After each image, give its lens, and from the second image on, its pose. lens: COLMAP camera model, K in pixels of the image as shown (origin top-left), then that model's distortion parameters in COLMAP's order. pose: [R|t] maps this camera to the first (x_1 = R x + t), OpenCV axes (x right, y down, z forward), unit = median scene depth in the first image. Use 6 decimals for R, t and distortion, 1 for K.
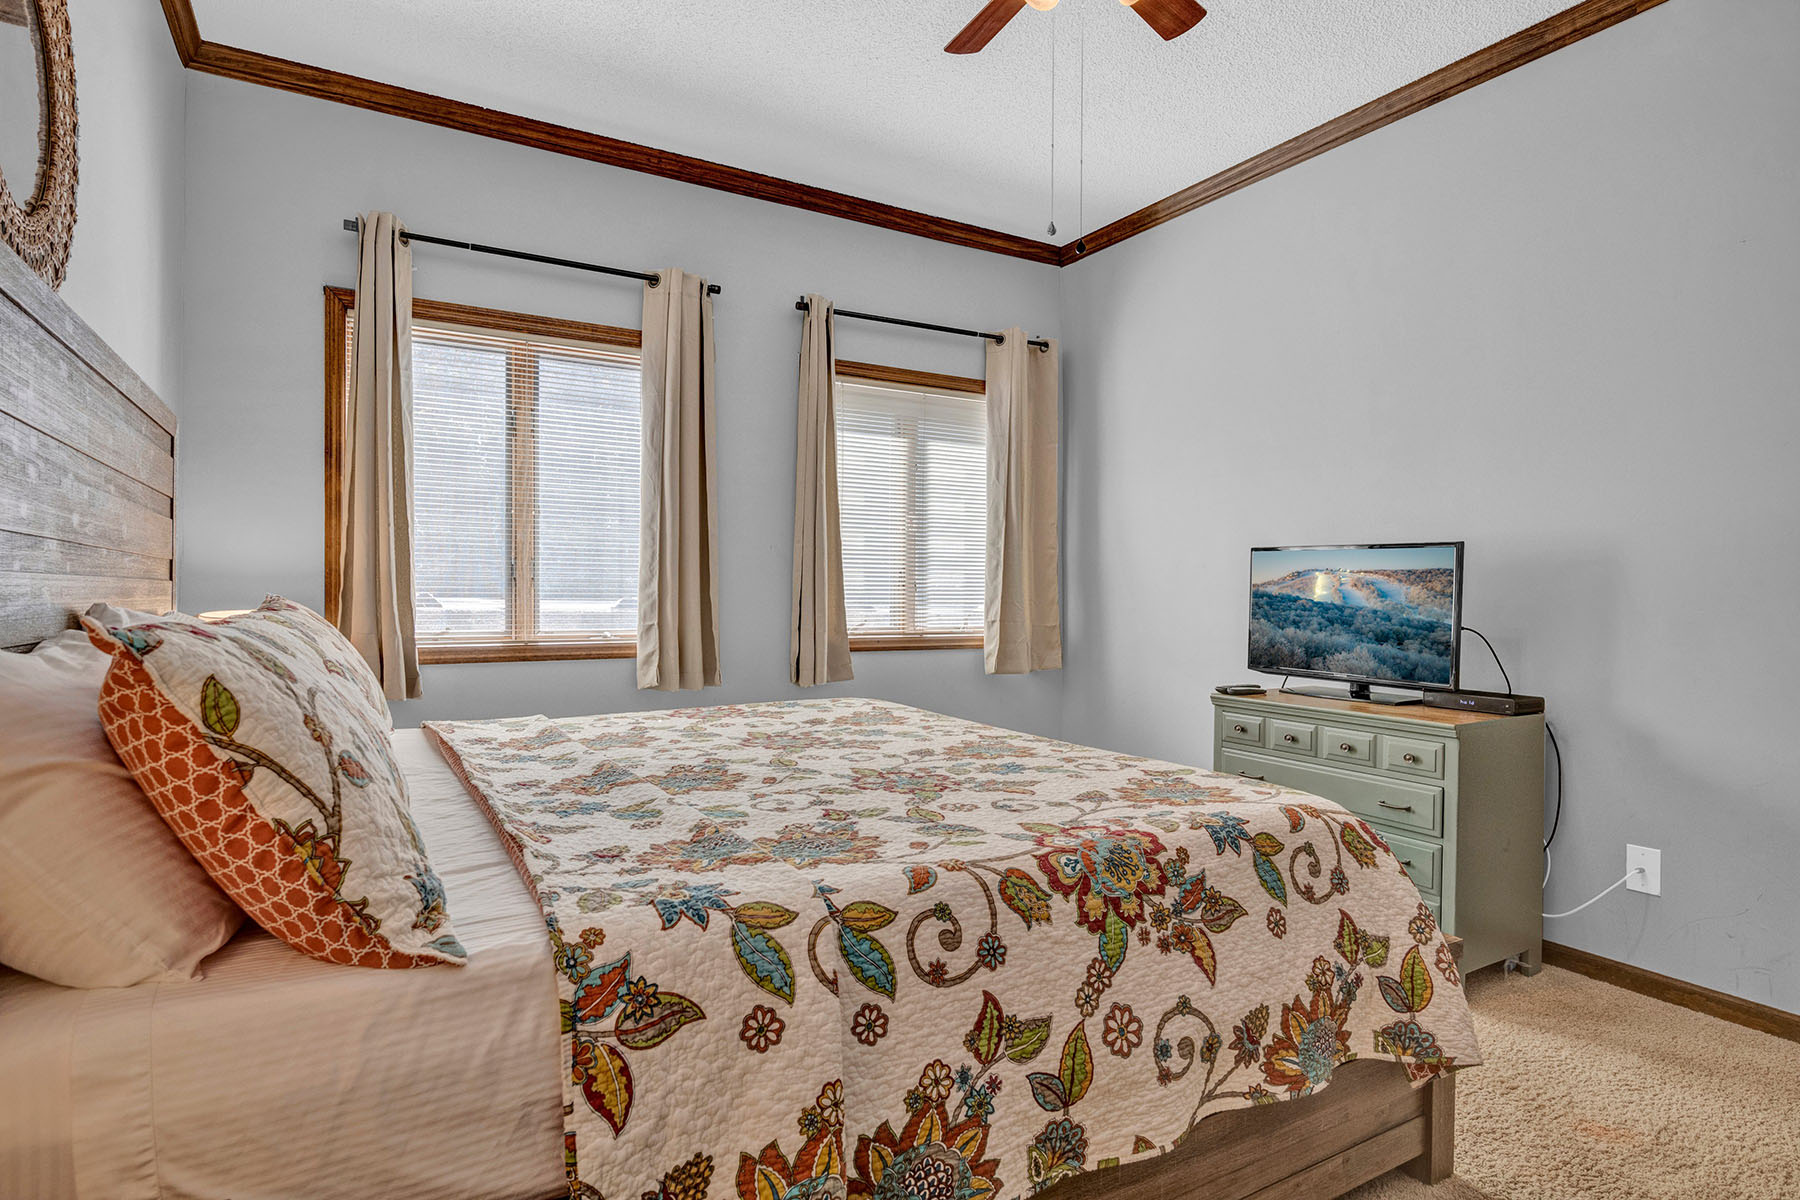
lens RADIAL K [[933.0, 0, 897.0], [0, 933.0, 605.9], [0, 0, 1]] dist [0.000744, -0.000109]
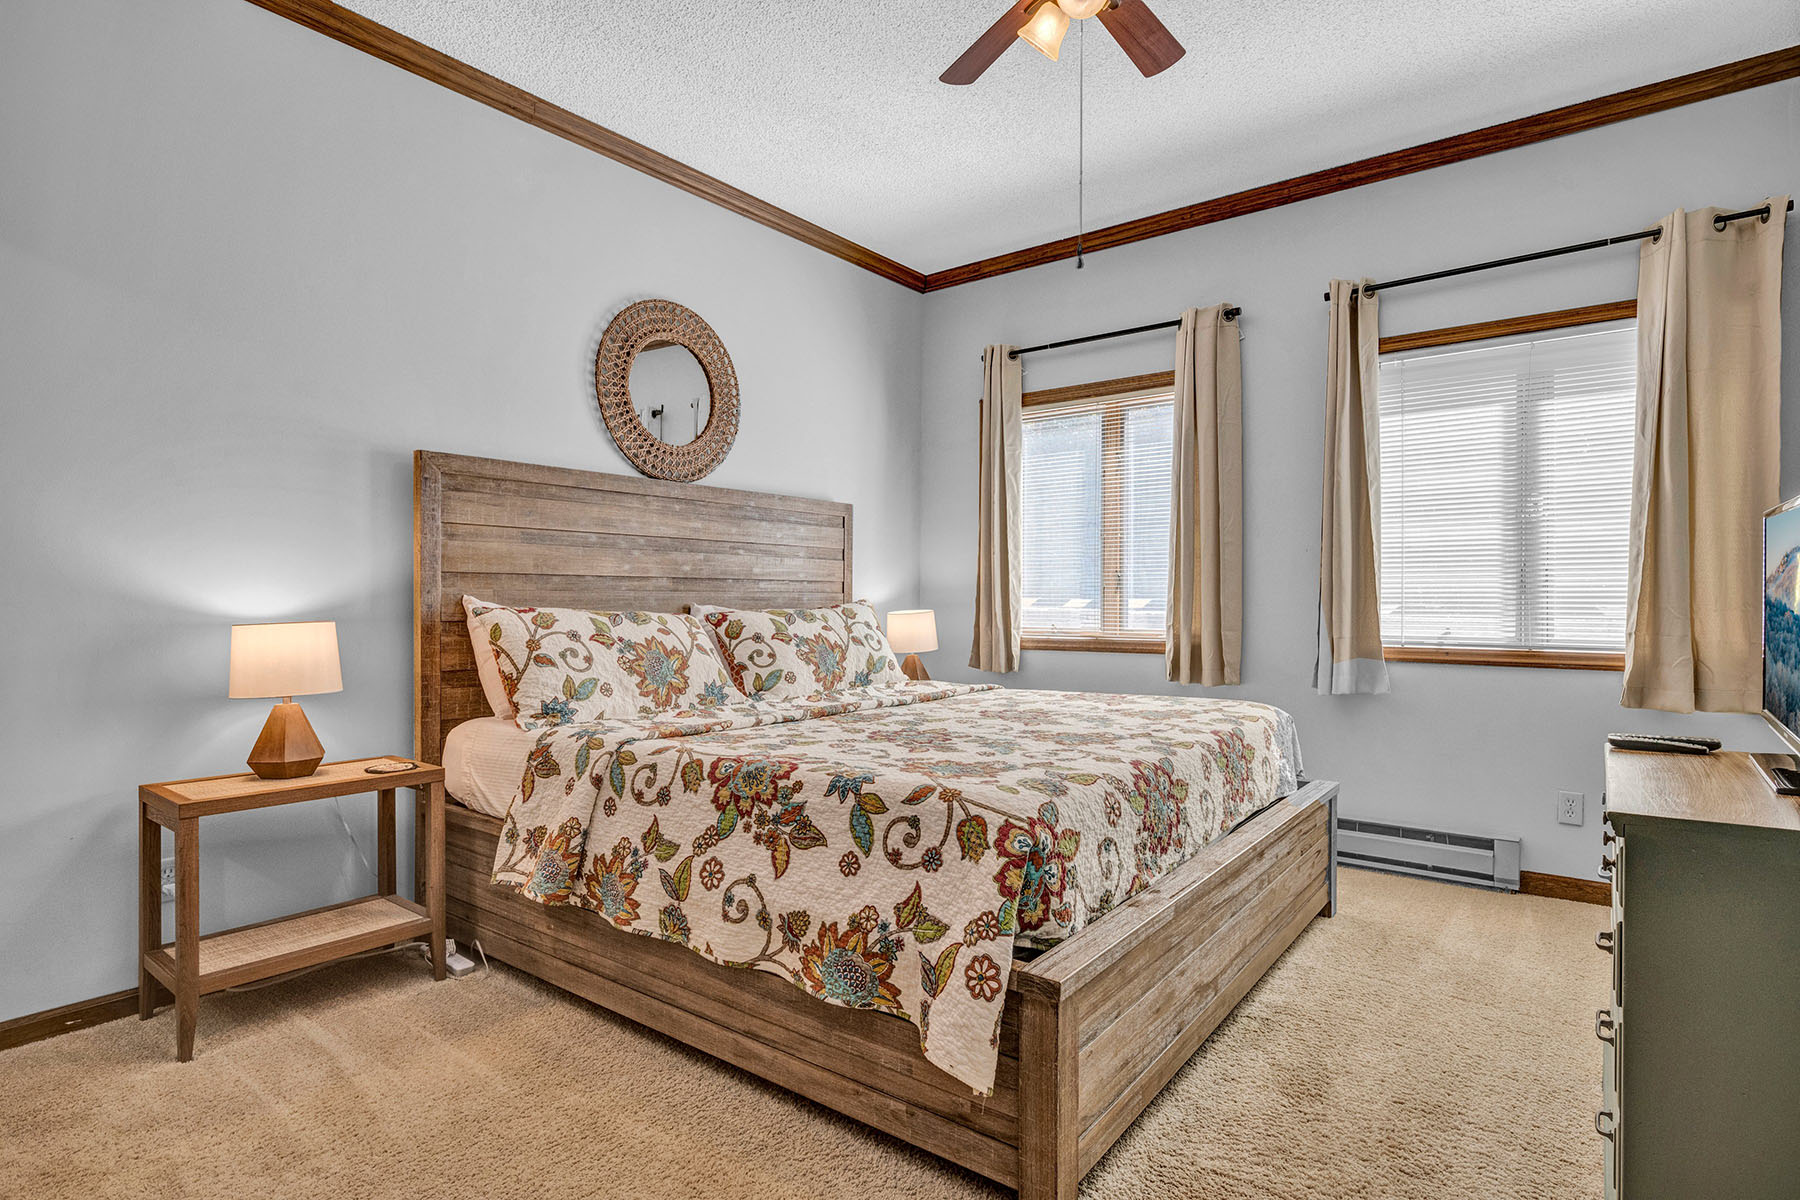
lens RADIAL K [[933.0, 0, 898.3], [0, 933.0, 599.5], [0, 0, 1]] dist [0.000744, -0.000109]
pose [[0.381731, -0.006284, -0.924252, 1.697288], [-0.009279, 0.999900, -0.010631, 0.009214], [0.924227, 0.012635, 0.381635, 0.646433]]
